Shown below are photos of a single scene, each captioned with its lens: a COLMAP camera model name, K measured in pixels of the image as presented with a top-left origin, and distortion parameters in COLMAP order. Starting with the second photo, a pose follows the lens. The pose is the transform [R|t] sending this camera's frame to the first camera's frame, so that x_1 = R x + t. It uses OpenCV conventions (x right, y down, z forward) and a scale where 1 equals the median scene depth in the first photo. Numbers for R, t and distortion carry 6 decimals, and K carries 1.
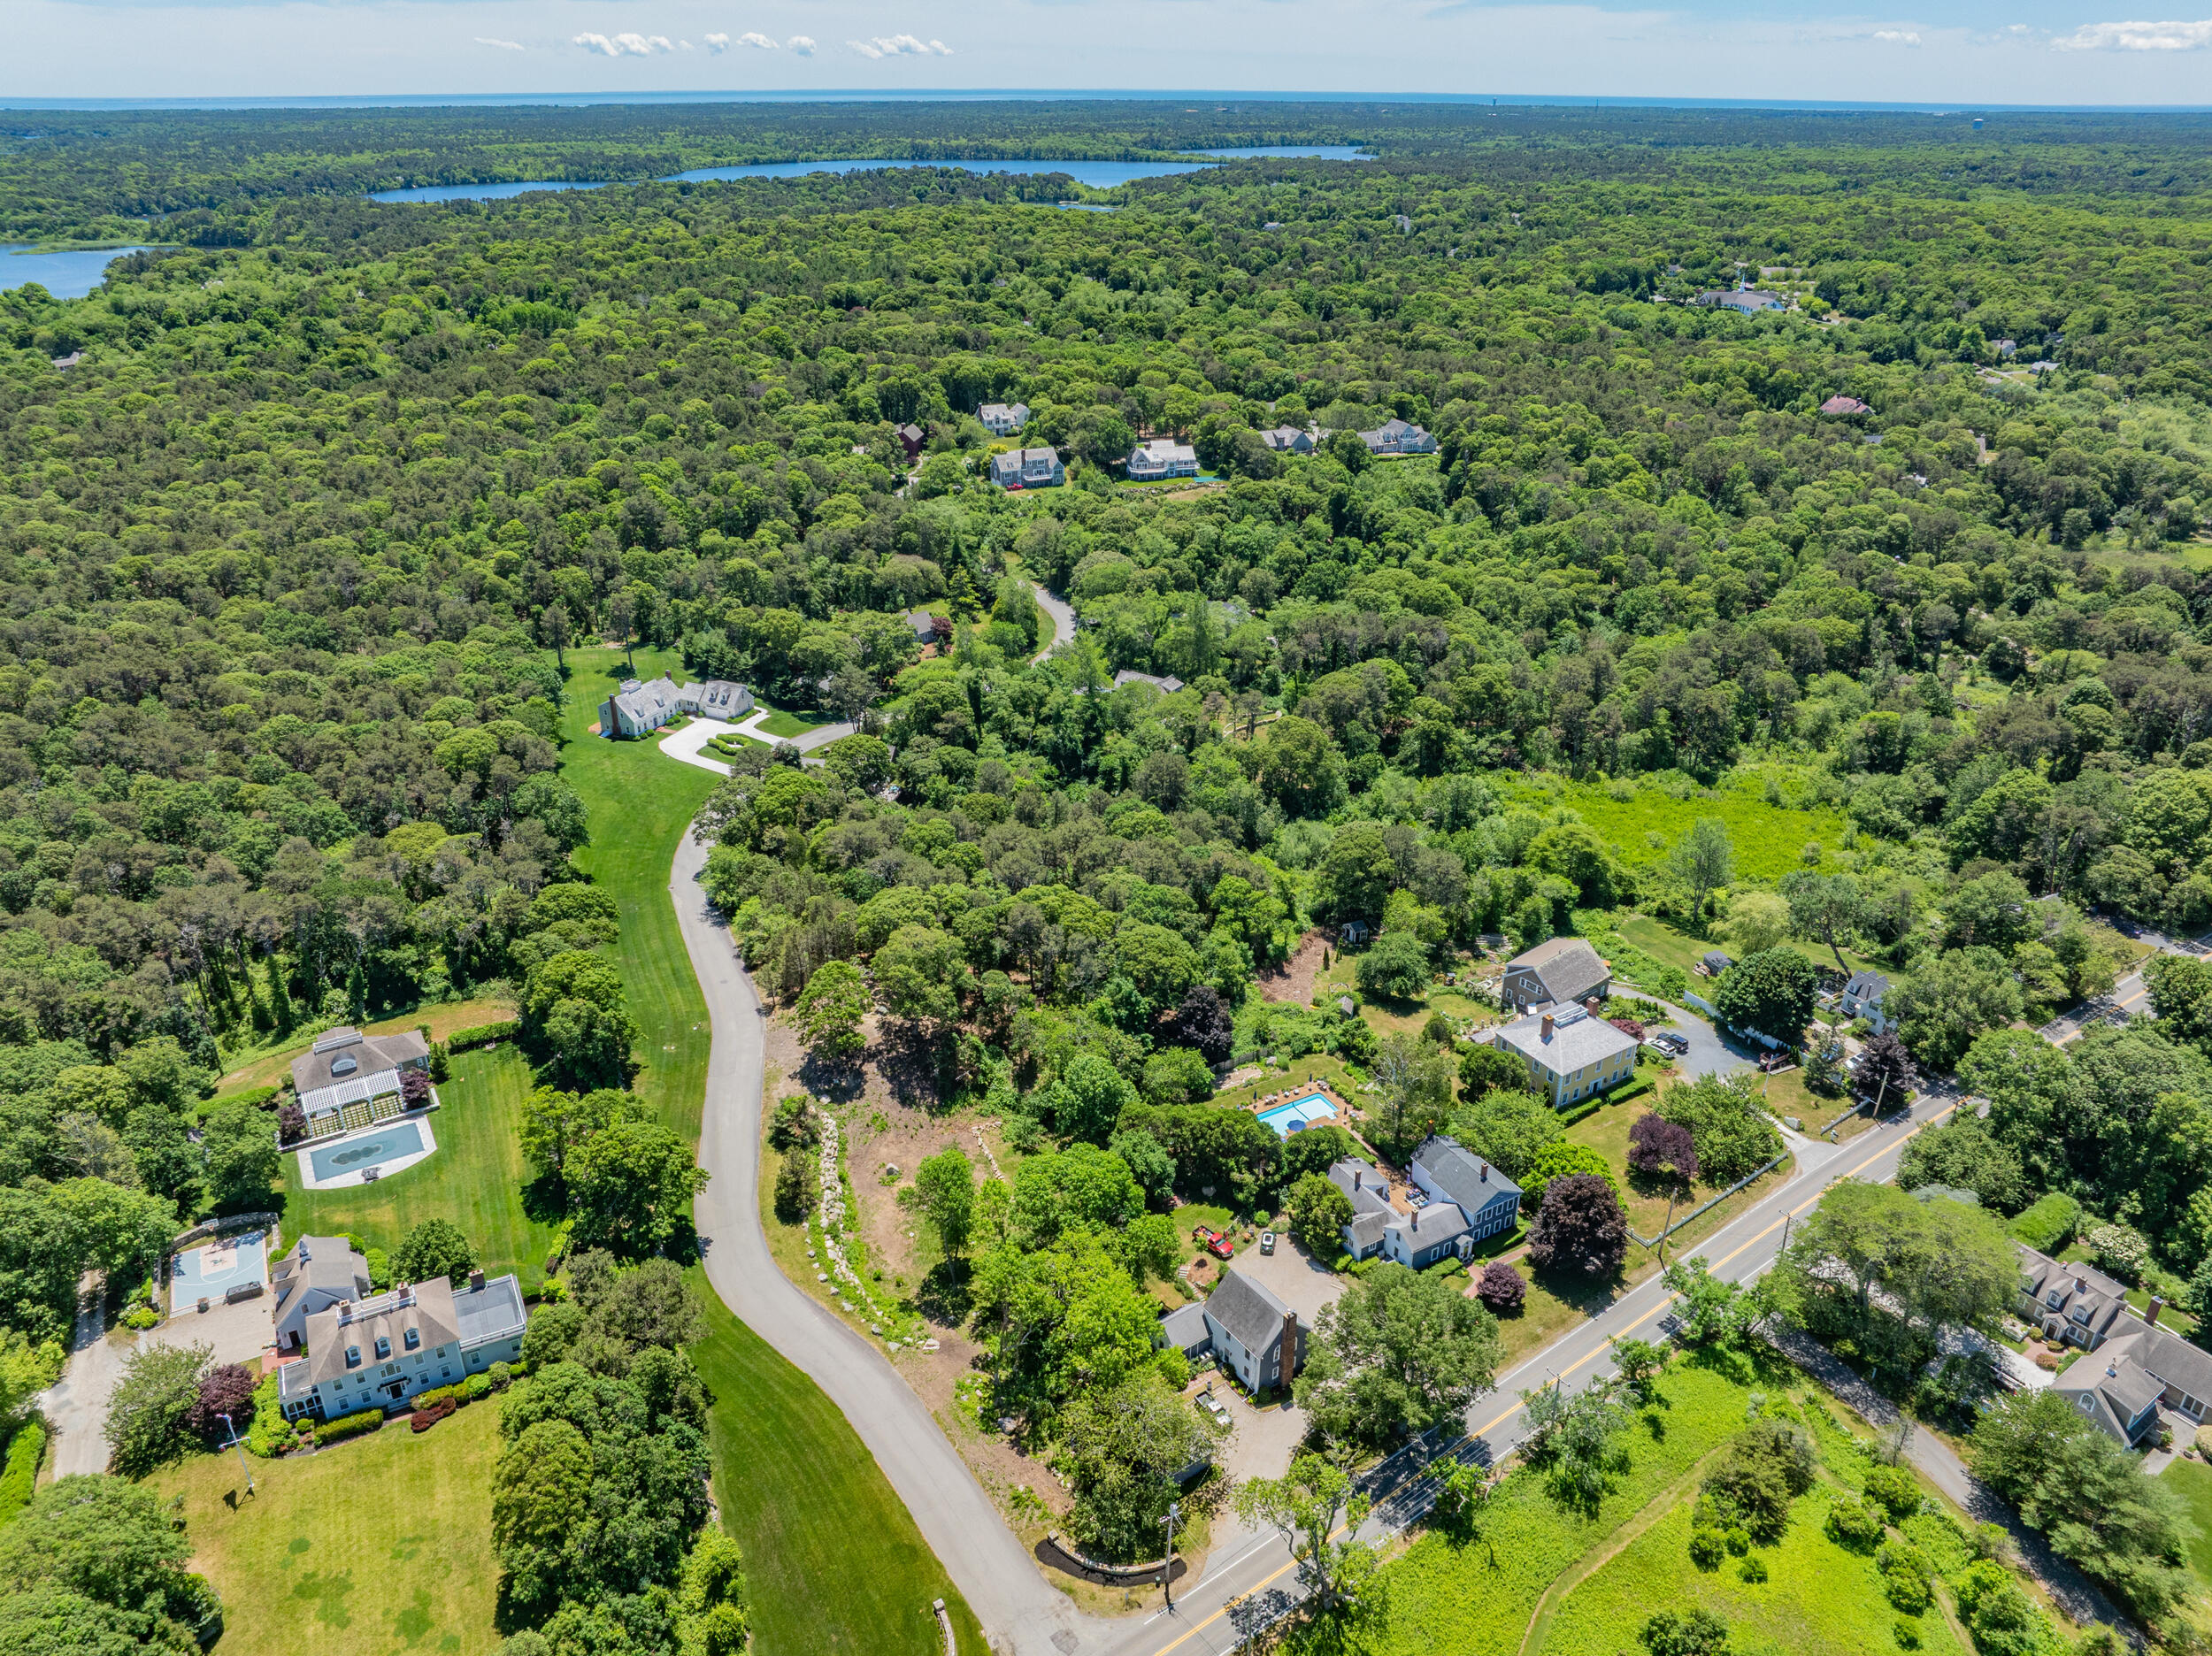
lens RADIAL K [[1559.6, 0, 1104.8], [0, 1559.6, 816.8], [0, 0, 1]] dist [-0.046769, 0.012750]
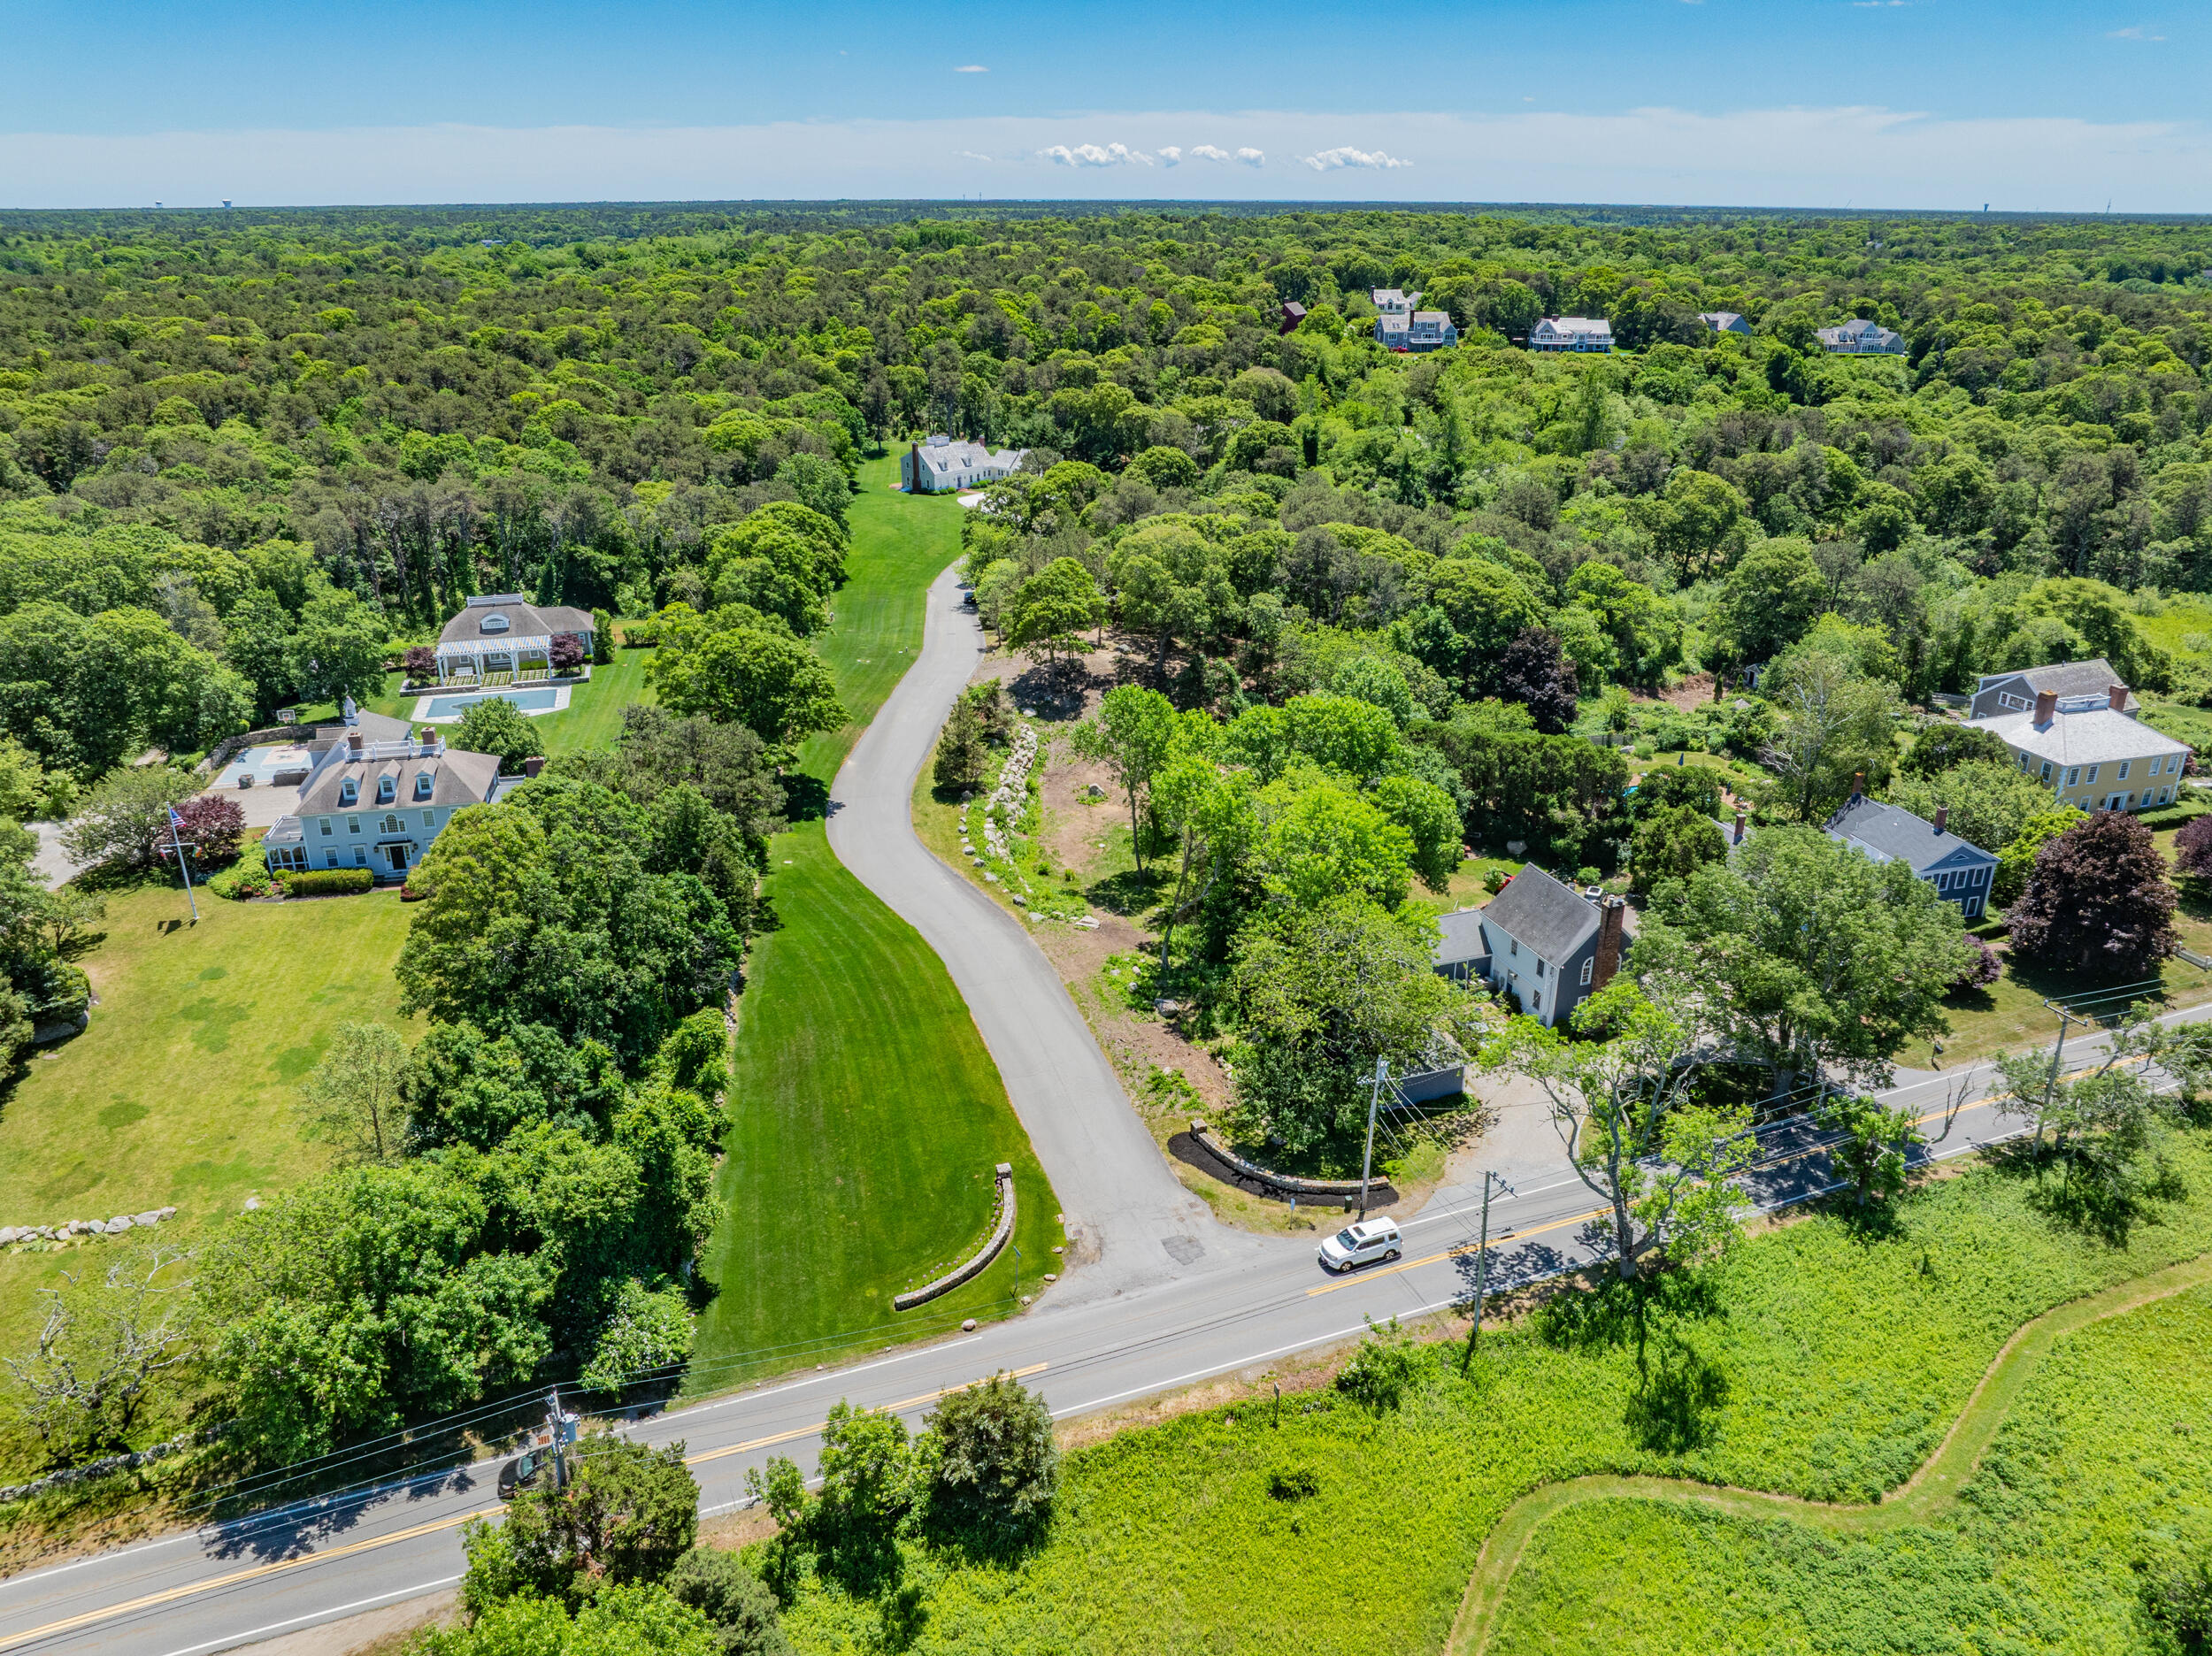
lens RADIAL K [[1559.6, 0, 1104.8], [0, 1559.6, 816.8], [0, 0, 1]] dist [-0.046769, 0.012750]
pose [[0.964730, 0.093690, -0.246005, 0.067414], [-0.107227, 0.993339, -0.042187, 0.320036], [0.240414, 0.067078, 0.968350, 0.301839]]
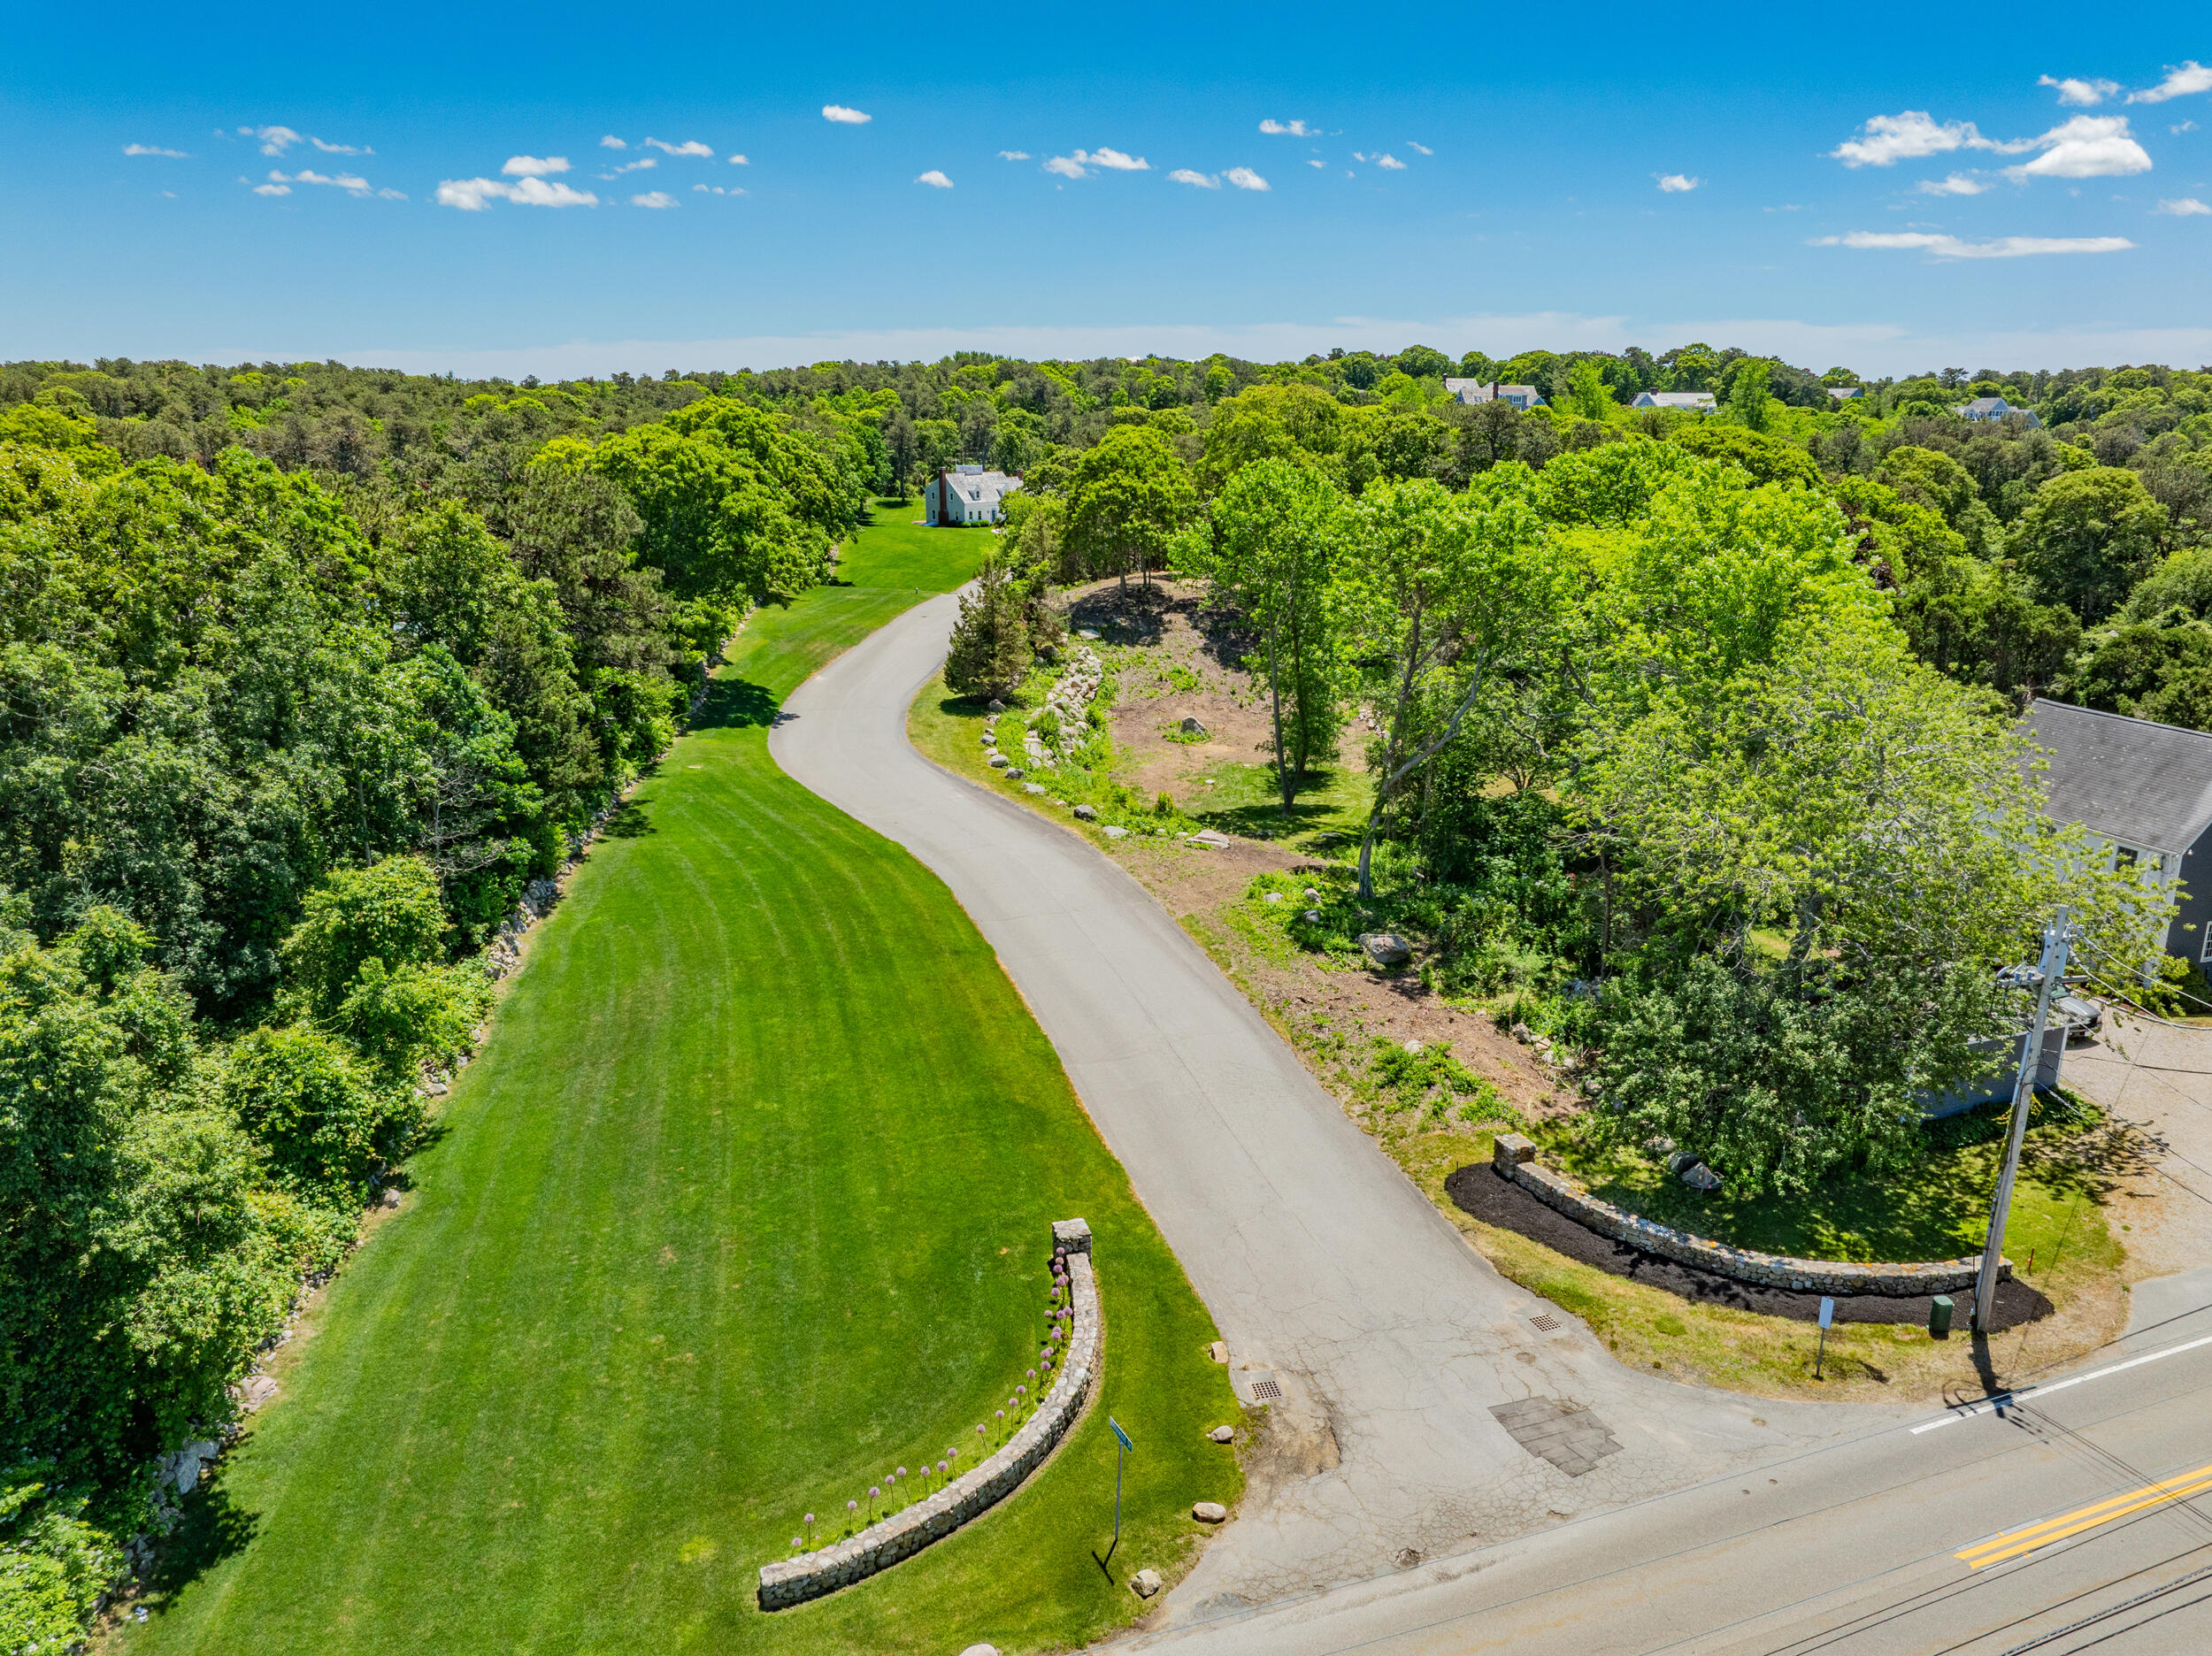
lens RADIAL K [[1560.4, 0, 1106.0], [0, 1560.4, 828.0], [0, 0, 1]] dist [-0.043119, -0.001657]
pose [[0.959212, 0.066227, -0.274822, -0.026887], [-0.111835, 0.981760, -0.153753, 0.400264], [0.259627, 0.178216, 0.949122, 0.608167]]
